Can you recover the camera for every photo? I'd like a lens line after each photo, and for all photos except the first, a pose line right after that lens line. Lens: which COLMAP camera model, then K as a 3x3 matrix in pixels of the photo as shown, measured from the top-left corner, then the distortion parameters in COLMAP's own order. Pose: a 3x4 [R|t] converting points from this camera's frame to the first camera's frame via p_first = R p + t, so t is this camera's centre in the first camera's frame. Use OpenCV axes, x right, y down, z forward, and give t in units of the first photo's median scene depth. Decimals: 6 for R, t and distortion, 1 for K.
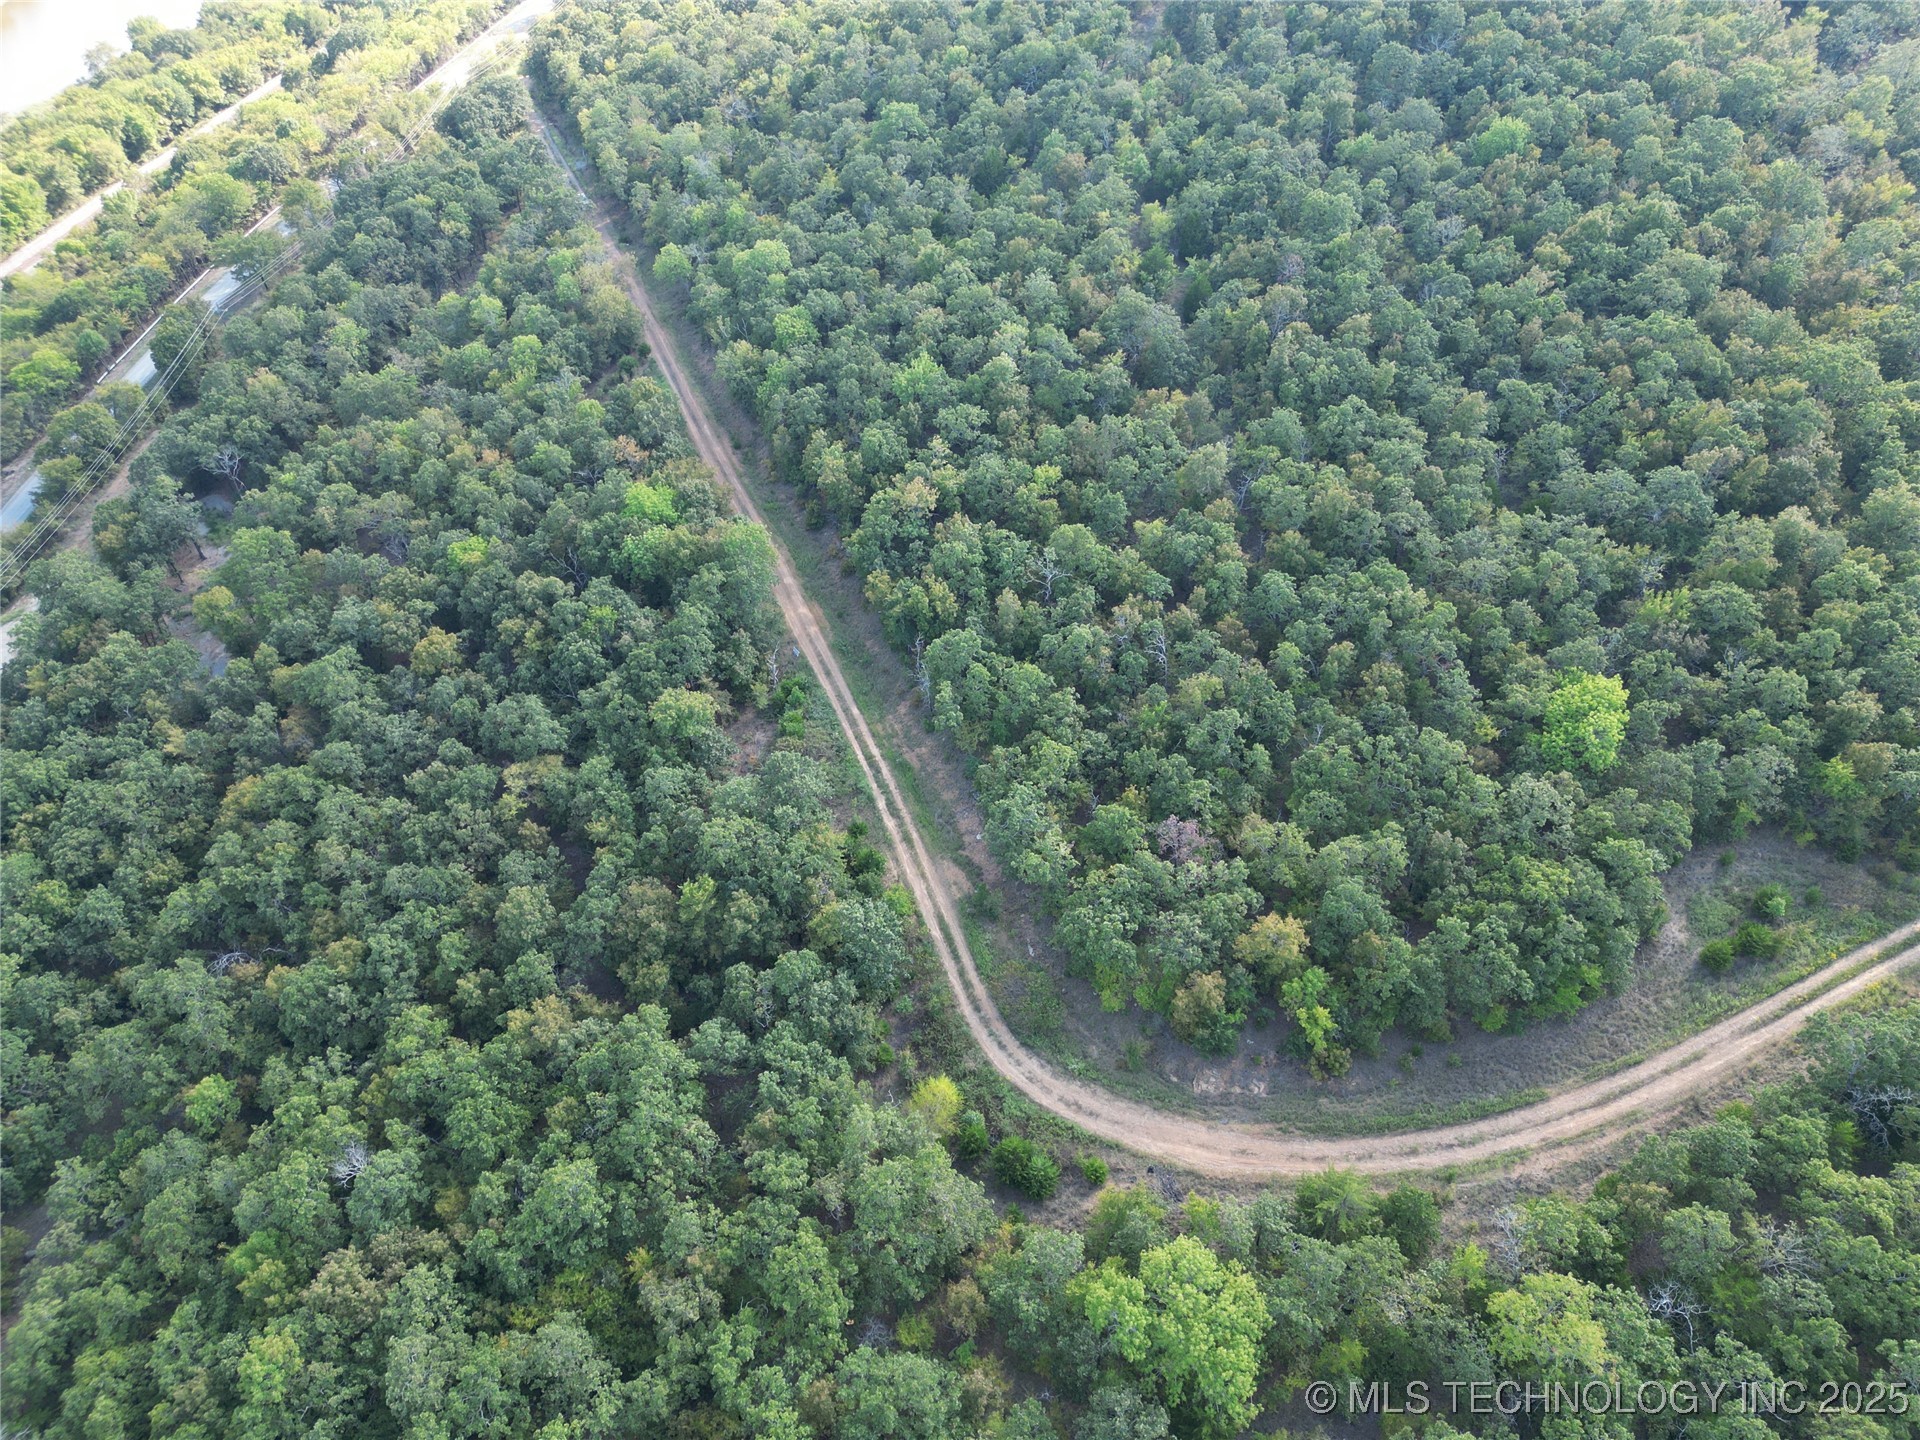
lens RADIAL K [[1342.4, 0, 958.8], [0, 1342.4, 718.3], [0, 0, 1]] dist [0.073166, -0.070682]
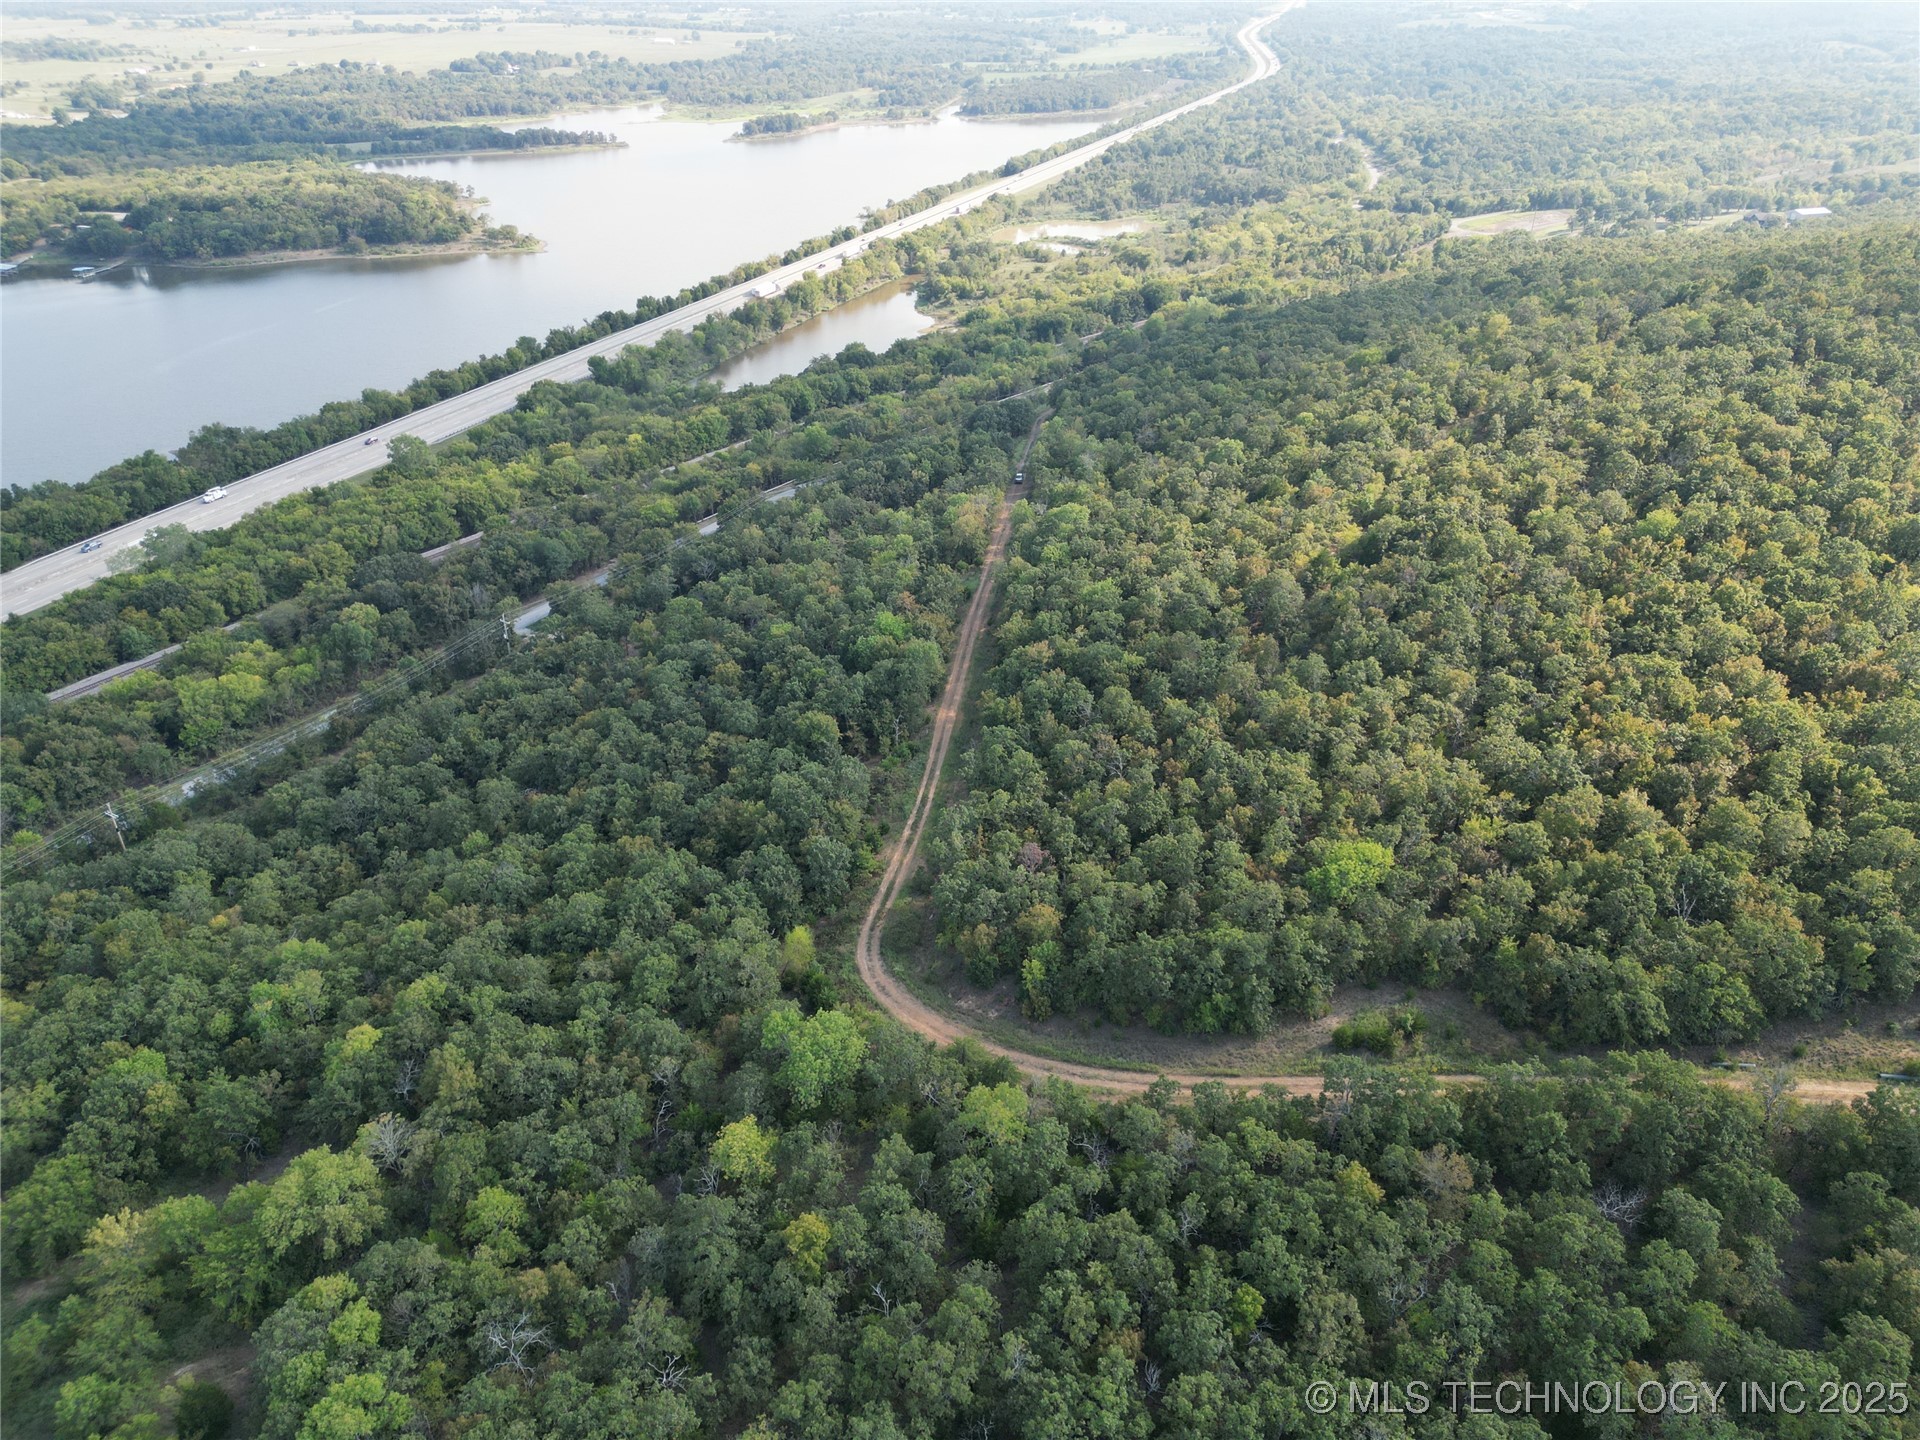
lens RADIAL K [[1342.4, 0, 958.4], [0, 1342.4, 721.8], [0, 0, 1]] dist [0.073166, -0.070682]
pose [[0.868810, 0.241850, -0.432062, 0.585387], [-0.344676, 0.921871, -0.177064, 0.203662], [0.355482, 0.302756, 0.884291, -0.284435]]
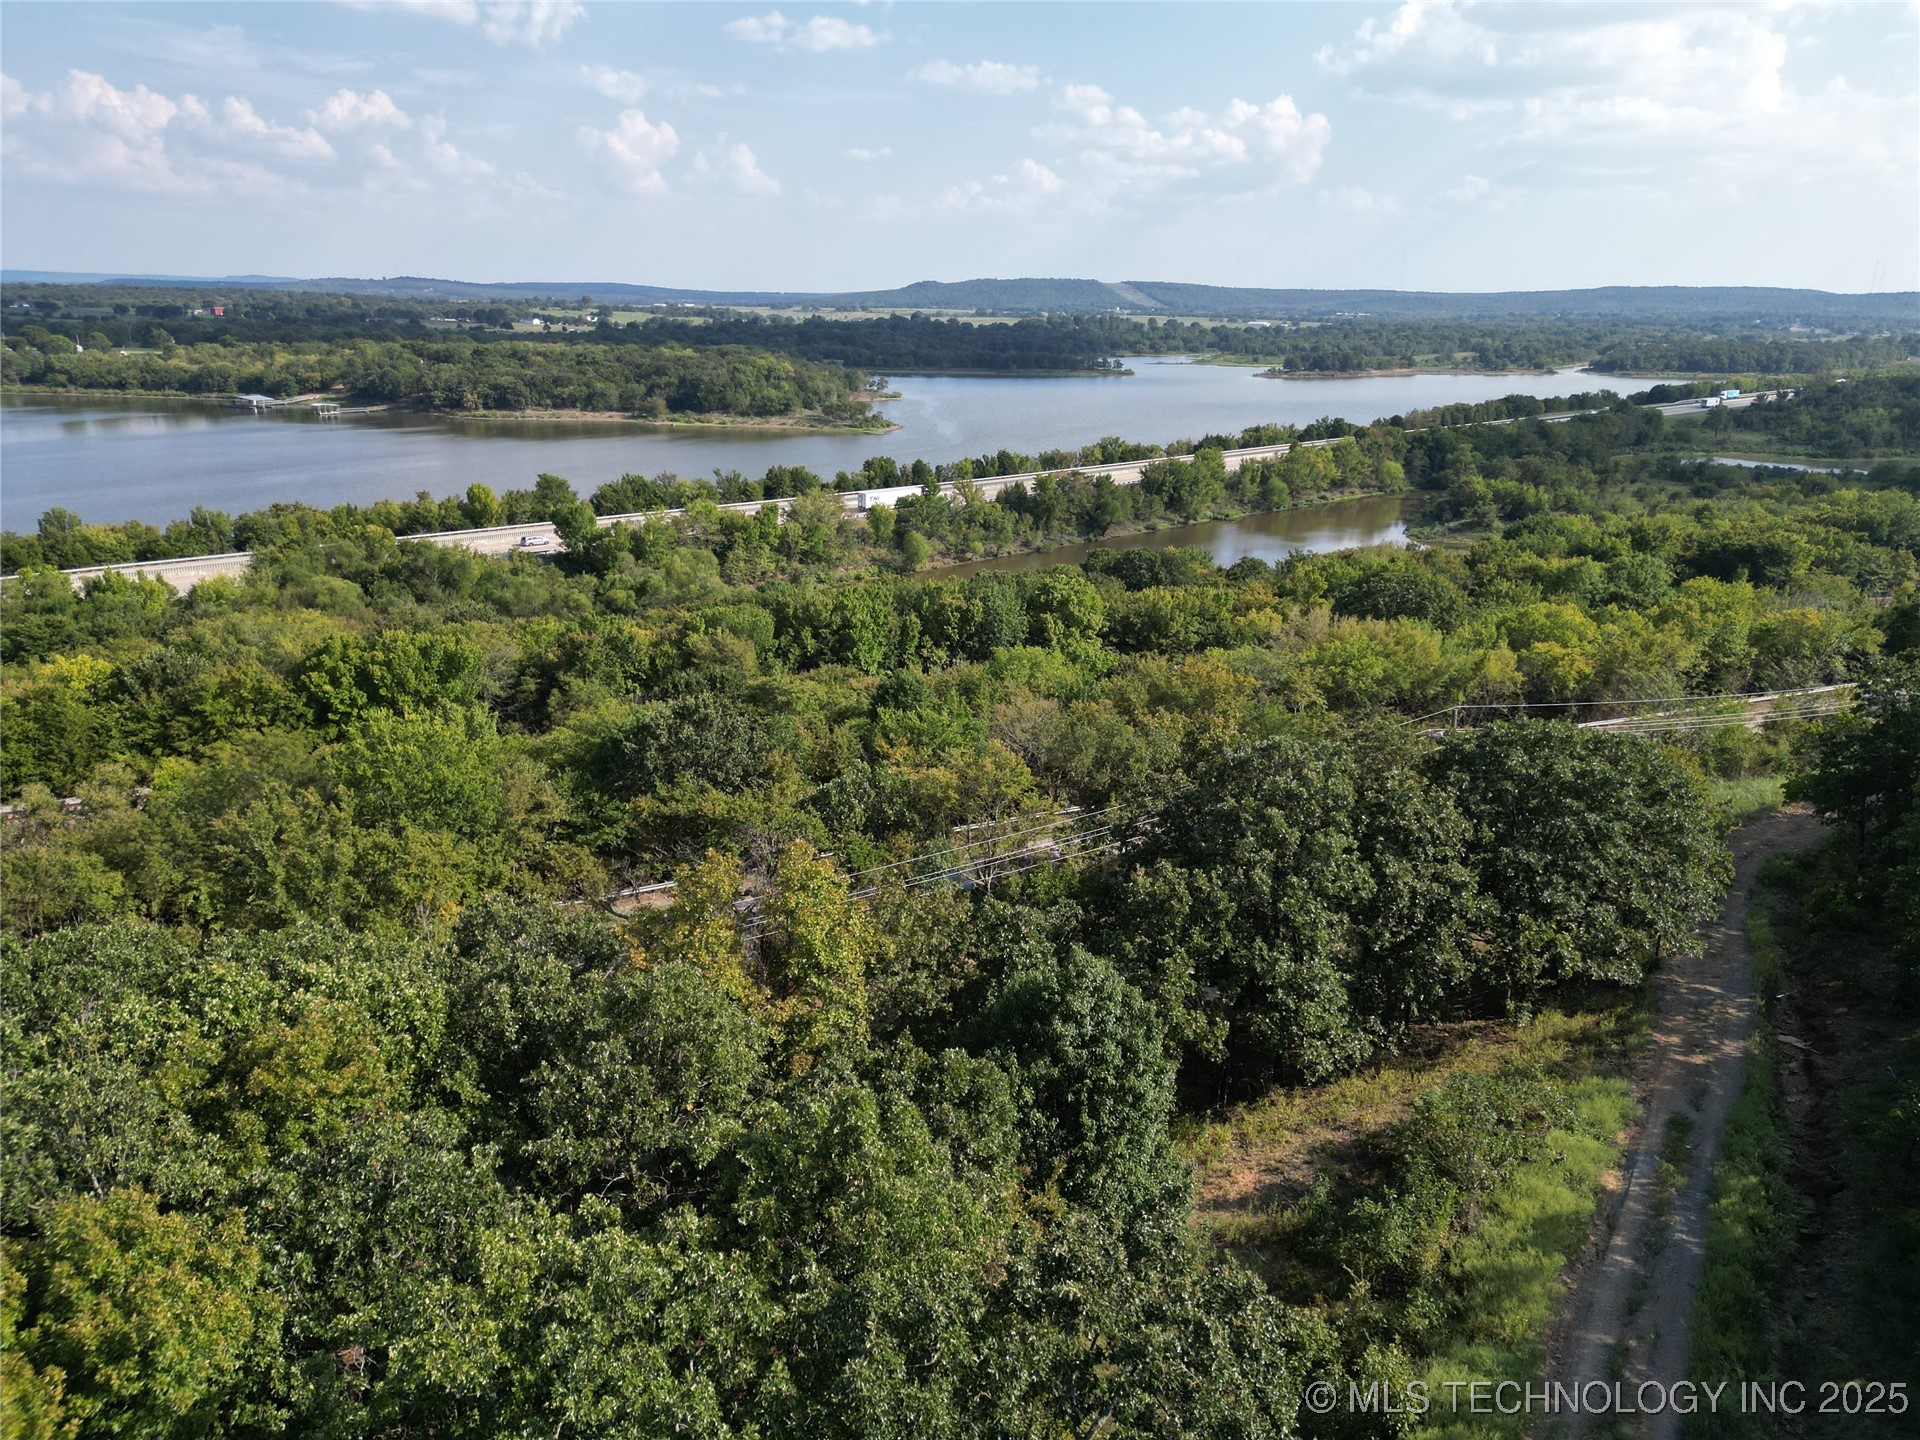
lens RADIAL K [[1342.4, 0, 957.4], [0, 1342.4, 714.1], [0, 0, 1]] dist [0.073166, -0.070682]
pose [[0.578670, 0.251481, -0.775821, -0.504329], [-0.582764, 0.792991, -0.177626, -0.803695], [0.570550, 0.554908, 0.605434, 1.728680]]
